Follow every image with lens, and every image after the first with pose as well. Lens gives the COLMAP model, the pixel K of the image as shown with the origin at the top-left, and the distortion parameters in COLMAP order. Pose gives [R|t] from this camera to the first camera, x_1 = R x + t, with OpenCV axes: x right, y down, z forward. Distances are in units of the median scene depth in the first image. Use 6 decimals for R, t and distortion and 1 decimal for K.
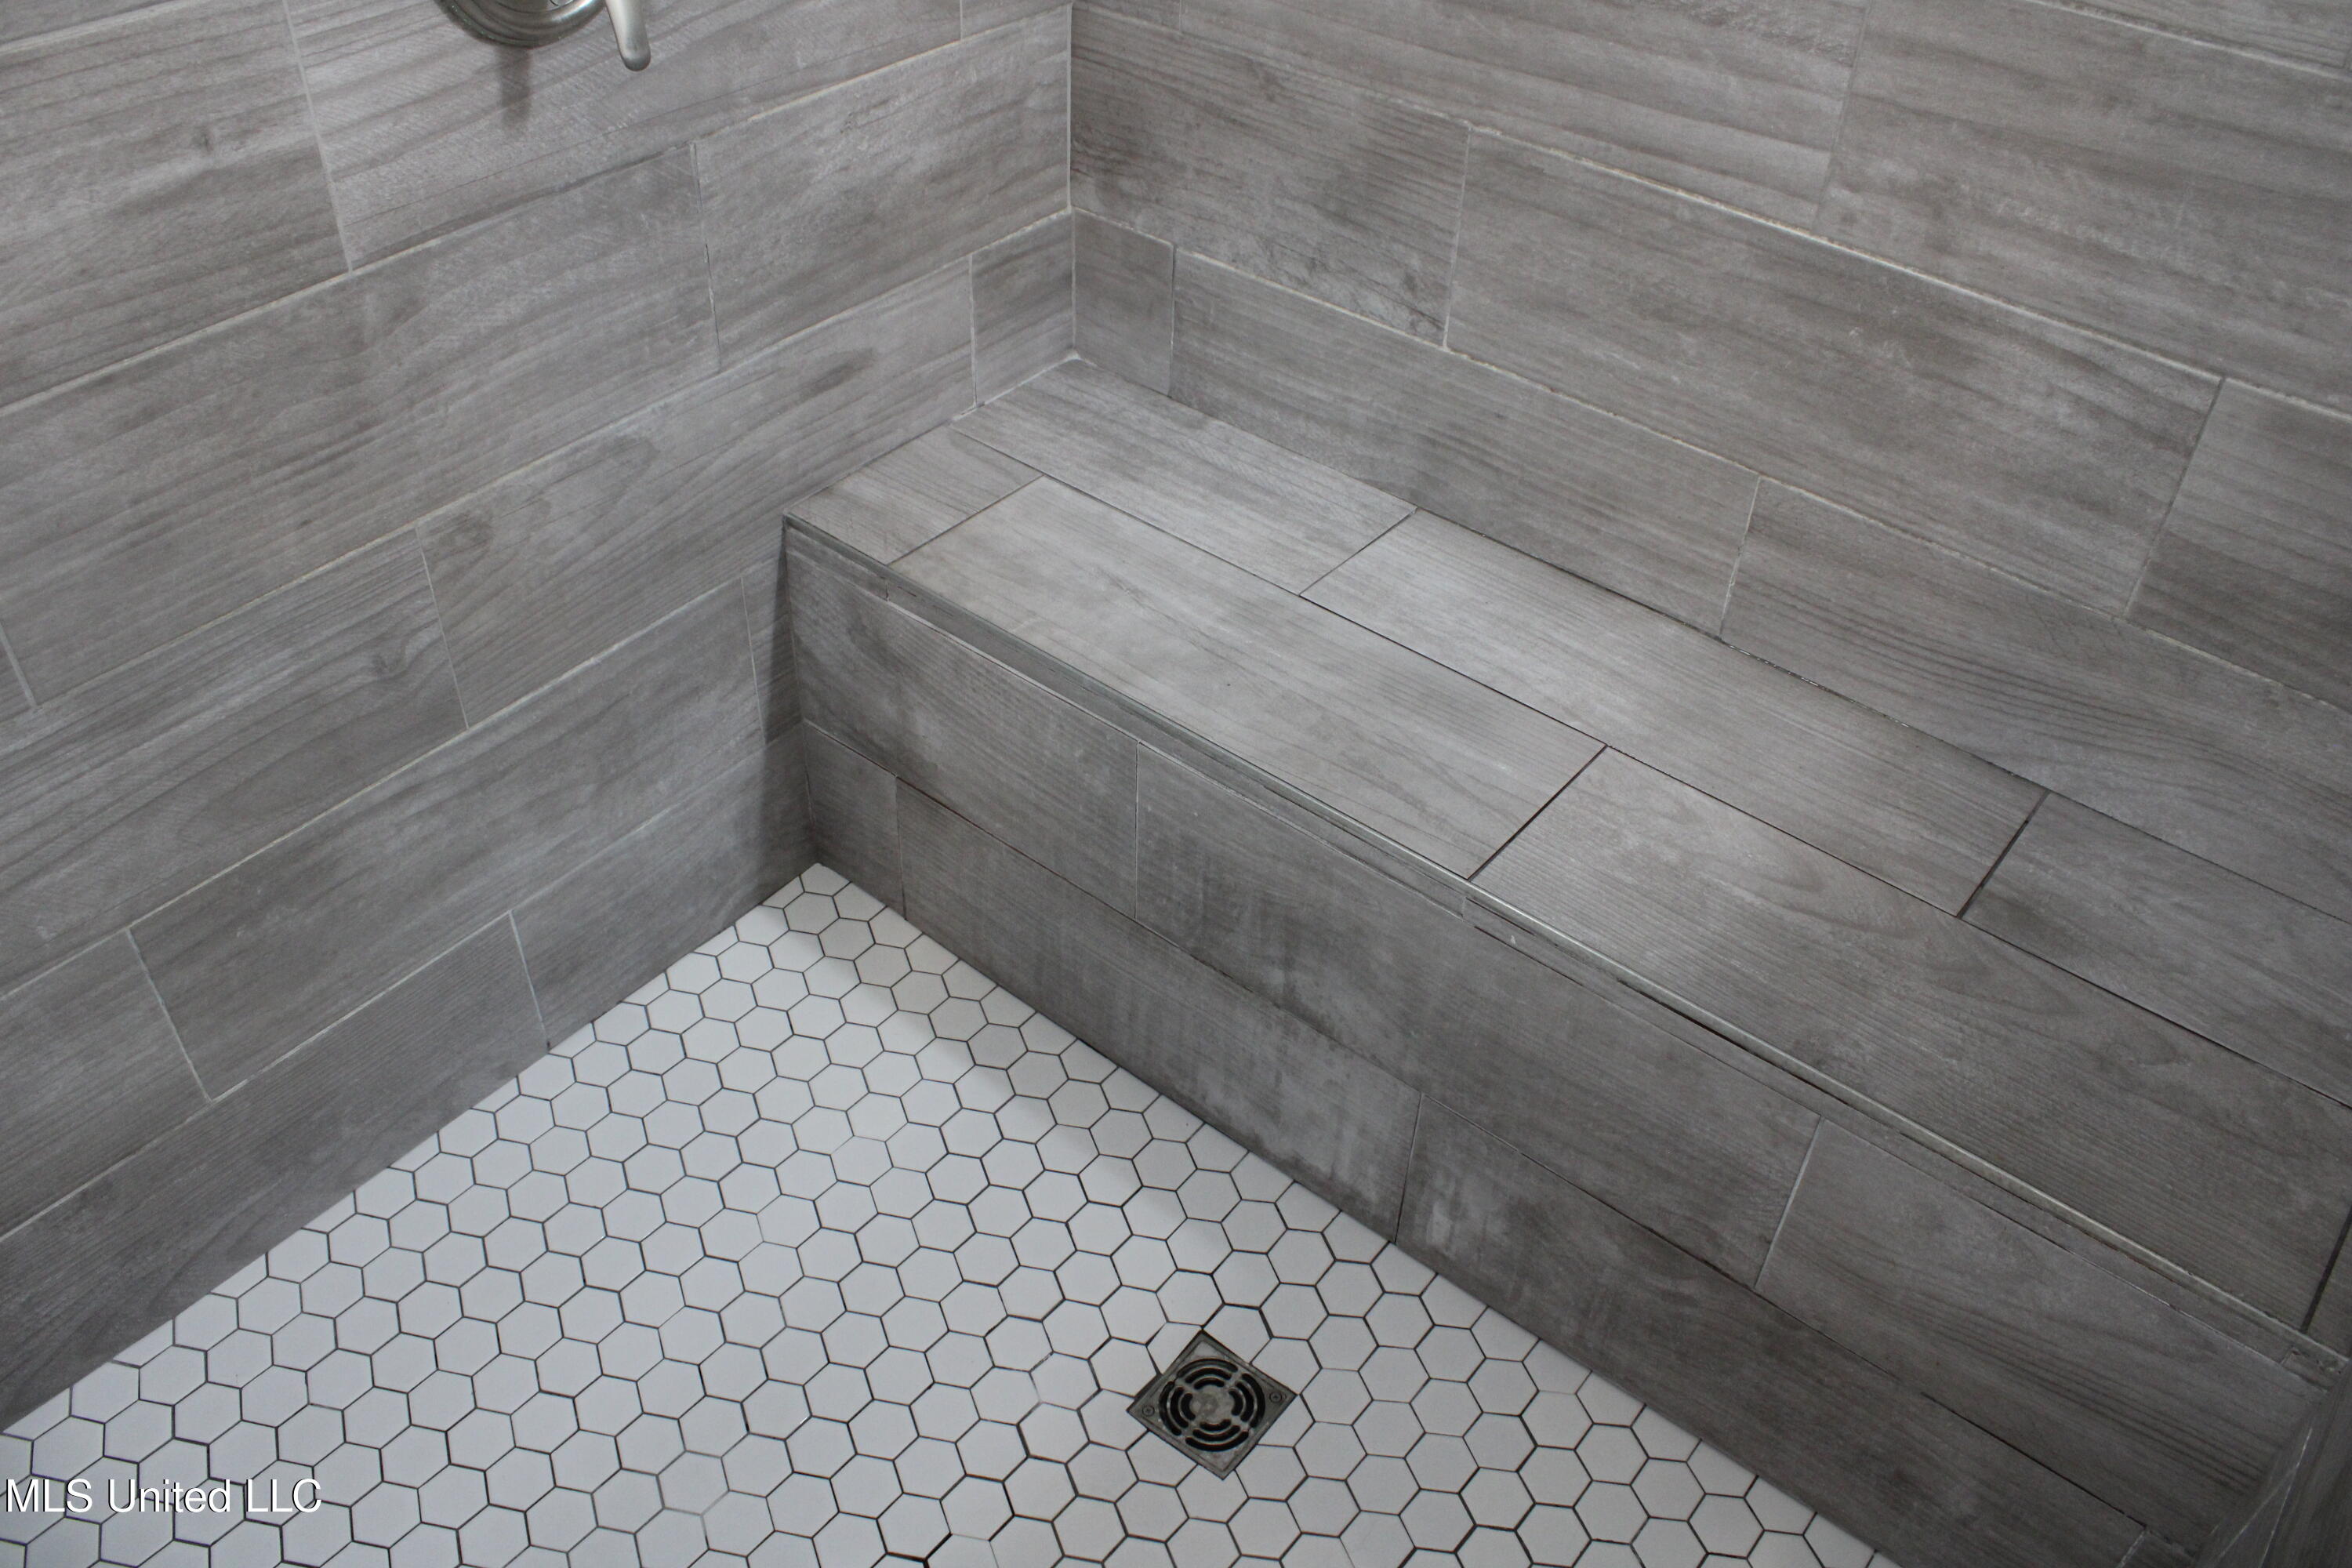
lens RADIAL K [[1932.0, 0, 1180.7], [0, 1932.0, 776.0], [0, 0, 1]] dist [-0.138148, 0.089623]
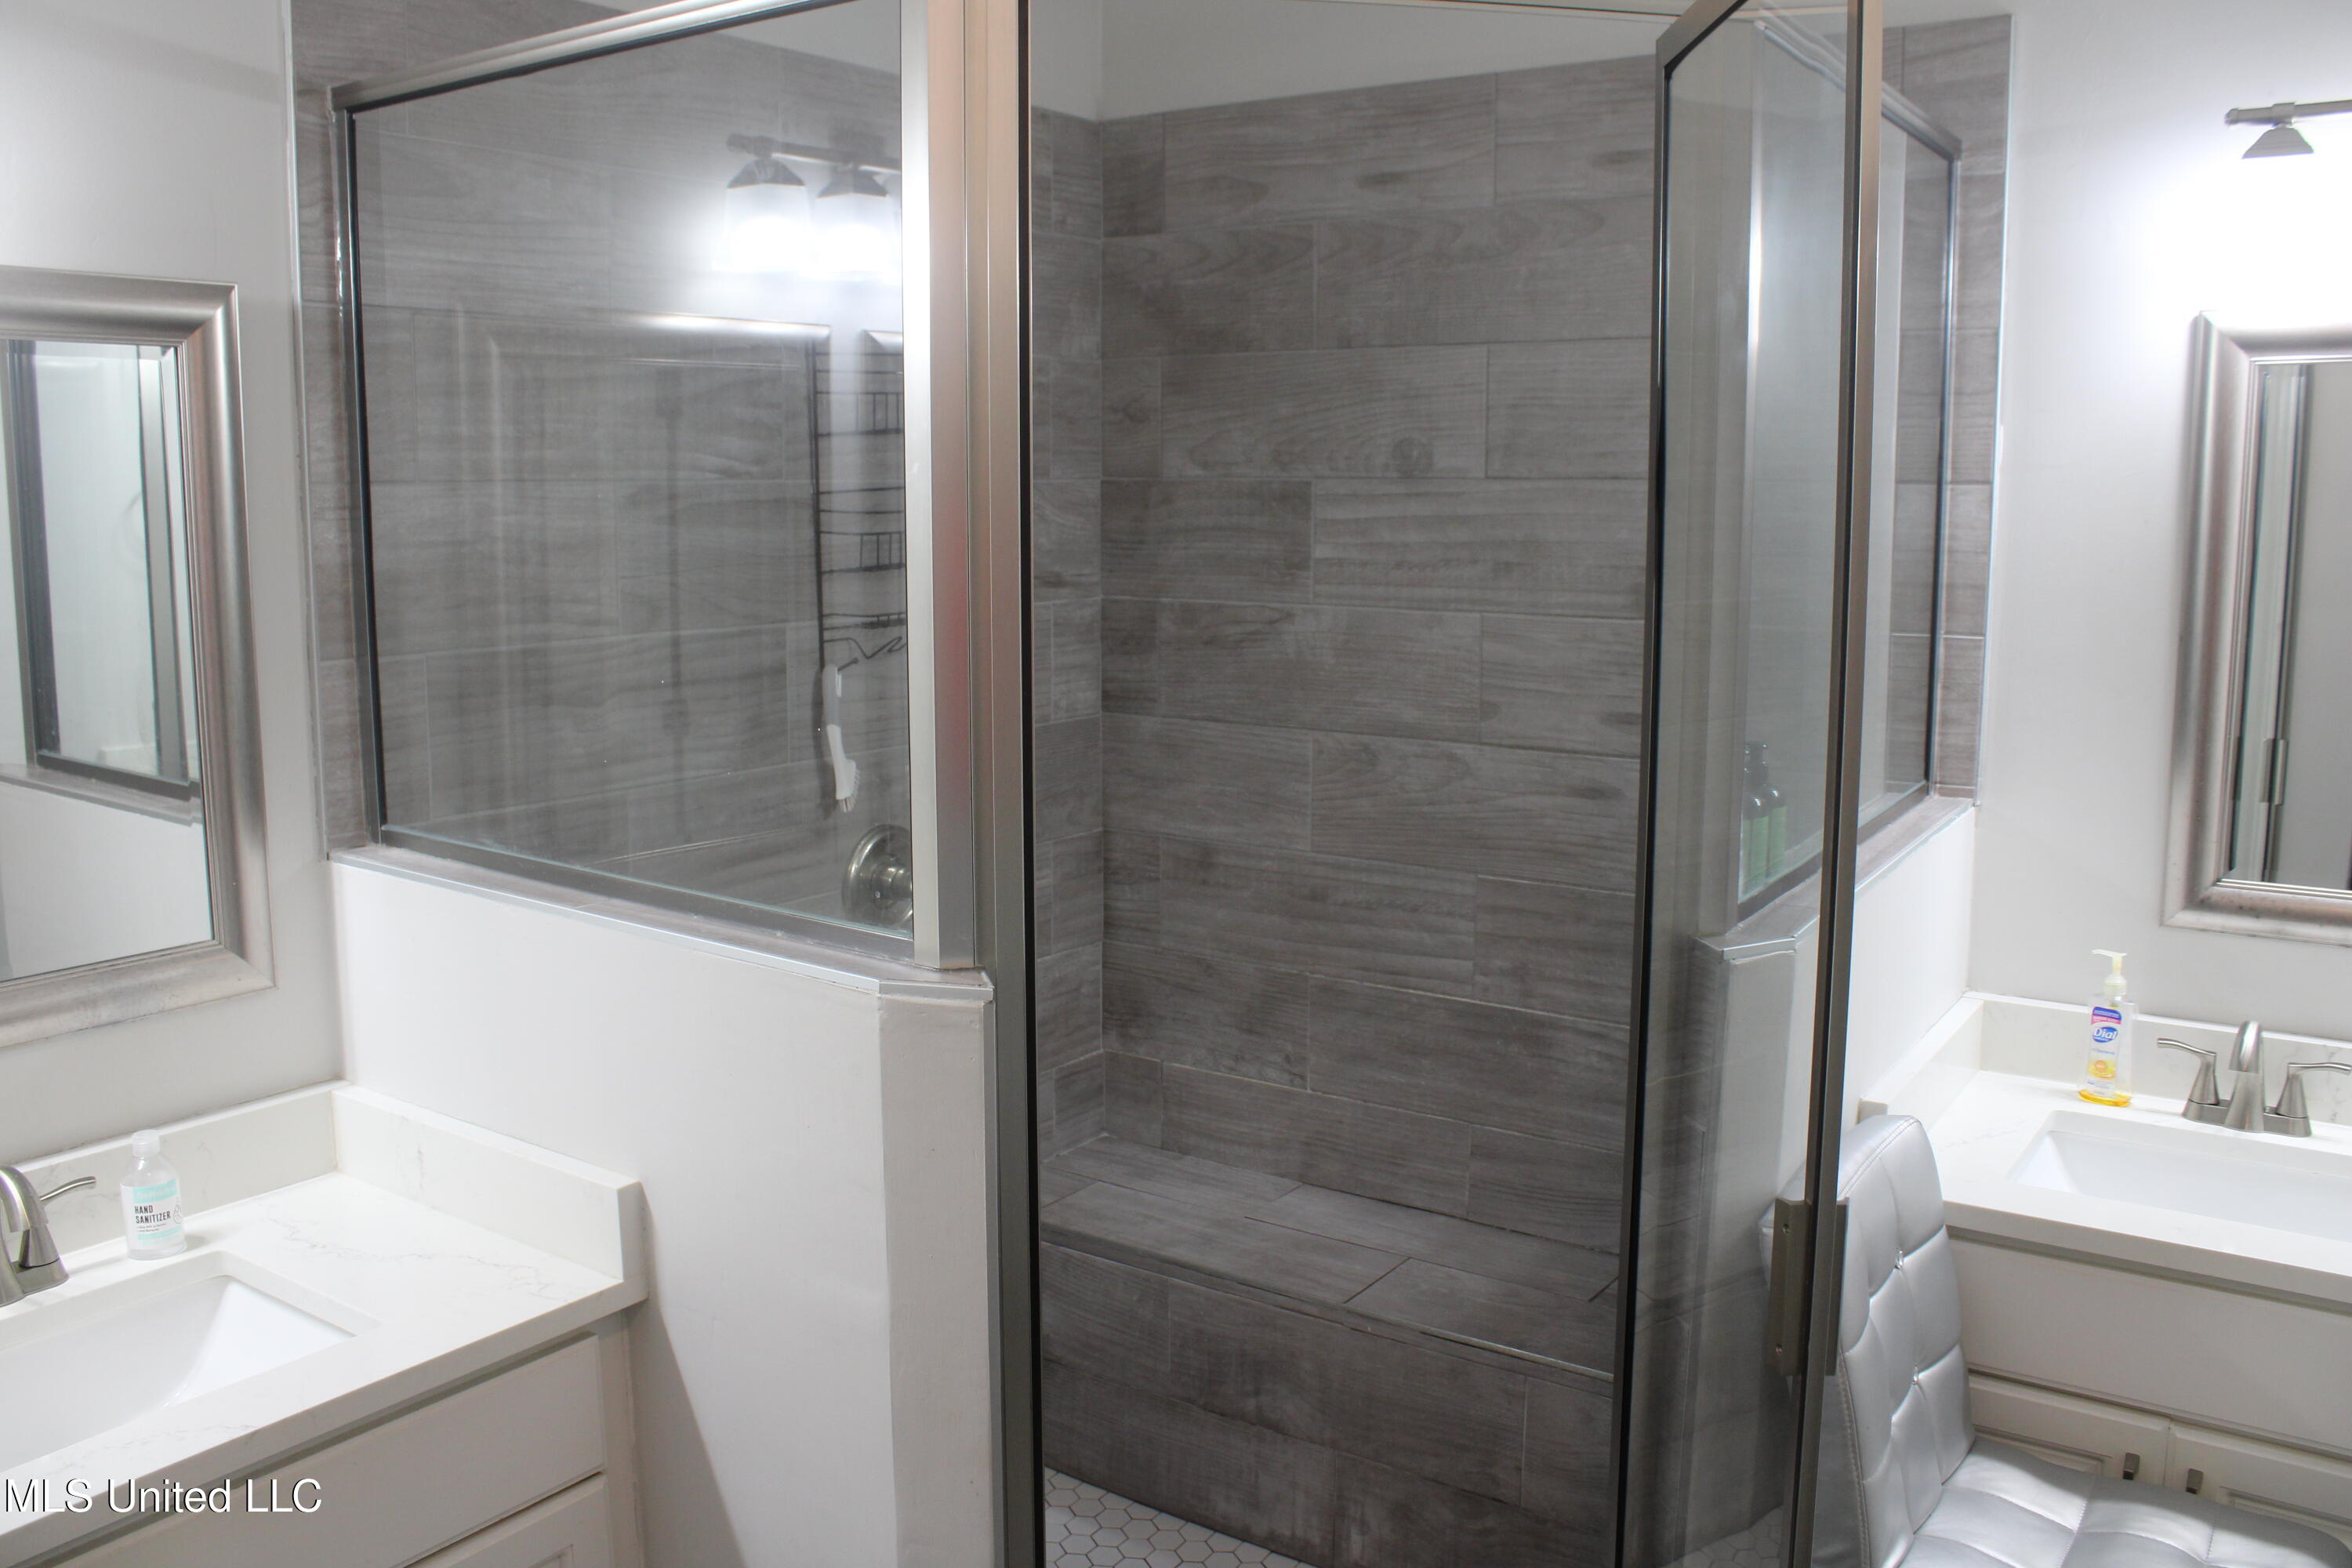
lens RADIAL K [[1932.0, 0, 1177.4], [0, 1932.0, 785.6], [0, 0, 1]] dist [-0.138148, 0.089623]
pose [[0.996701, -0.039093, 0.071130, -0.127803], [0.070511, 0.851082, -0.520277, 0.546099], [-0.040198, 0.523576, 0.851030, -0.858975]]
